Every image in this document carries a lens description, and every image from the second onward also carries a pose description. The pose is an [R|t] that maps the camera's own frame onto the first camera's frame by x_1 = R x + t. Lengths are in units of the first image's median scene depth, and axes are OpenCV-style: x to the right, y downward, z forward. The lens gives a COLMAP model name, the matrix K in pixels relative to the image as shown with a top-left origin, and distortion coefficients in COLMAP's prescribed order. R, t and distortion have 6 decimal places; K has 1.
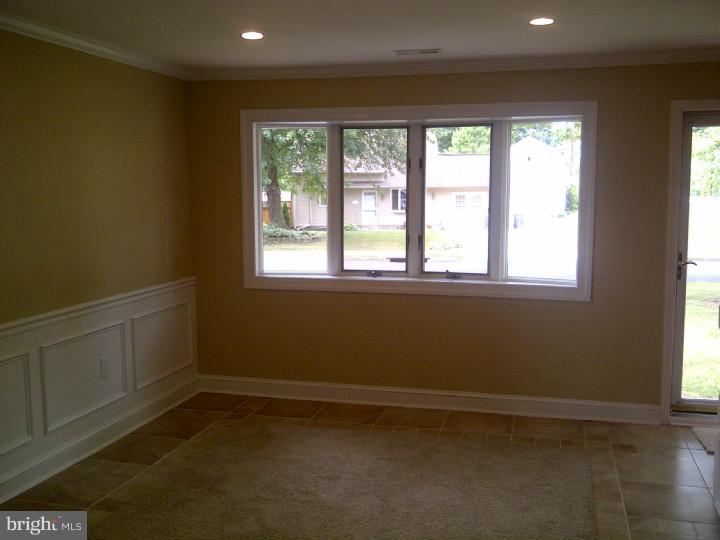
lens RADIAL K [[758.2, 0, 345.7], [0, 758.2, 272.9], [0, 0, 1]] dist [0.013087, -0.005172]
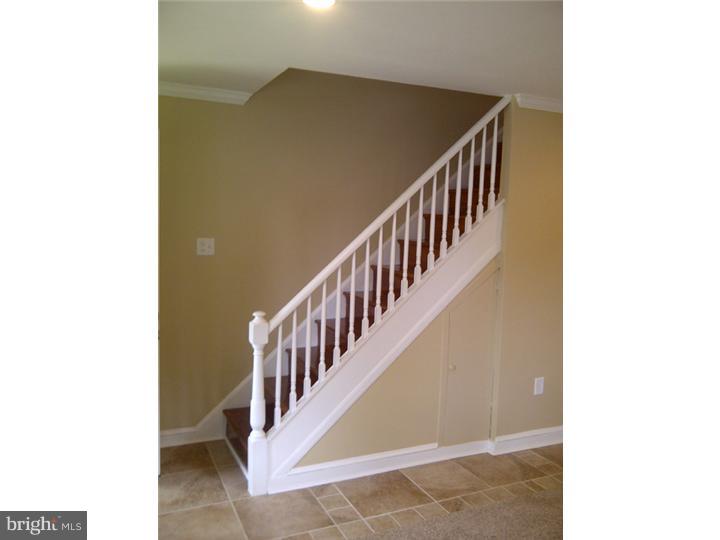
lens RADIAL K [[548.0, 0, 370.3], [0, 548.0, 269.4], [0, 0, 1]] dist [0.038063, -0.001560]
pose [[-0.669730, -0.094342, 0.736588, -0.148367], [0.044016, 0.985110, 0.166194, -0.118453], [-0.741299, 0.143727, -0.655605, 1.072073]]
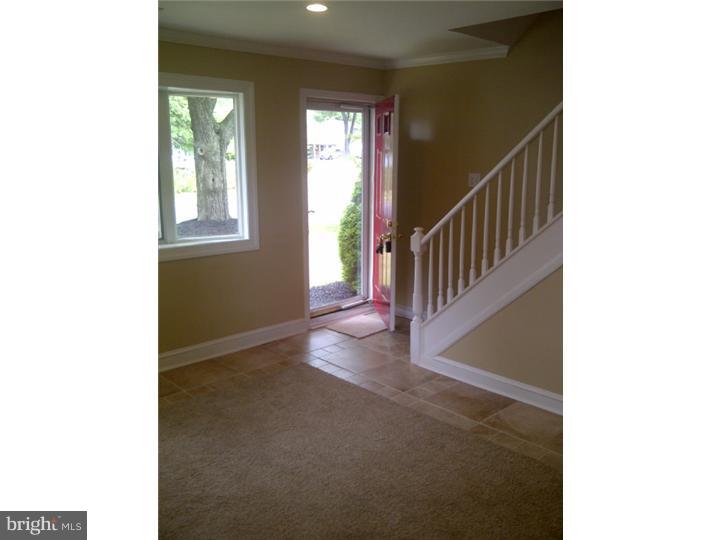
lens RADIAL K [[573.8, 0, 361.0], [0, 573.8, 255.7], [0, 0, 1]] dist [0.034095, -0.004637]
pose [[0.524681, -0.151013, 0.837798, -0.385393], [0.107019, 0.988034, 0.111071, -0.037829], [-0.844545, 0.031384, 0.534563, 0.378625]]
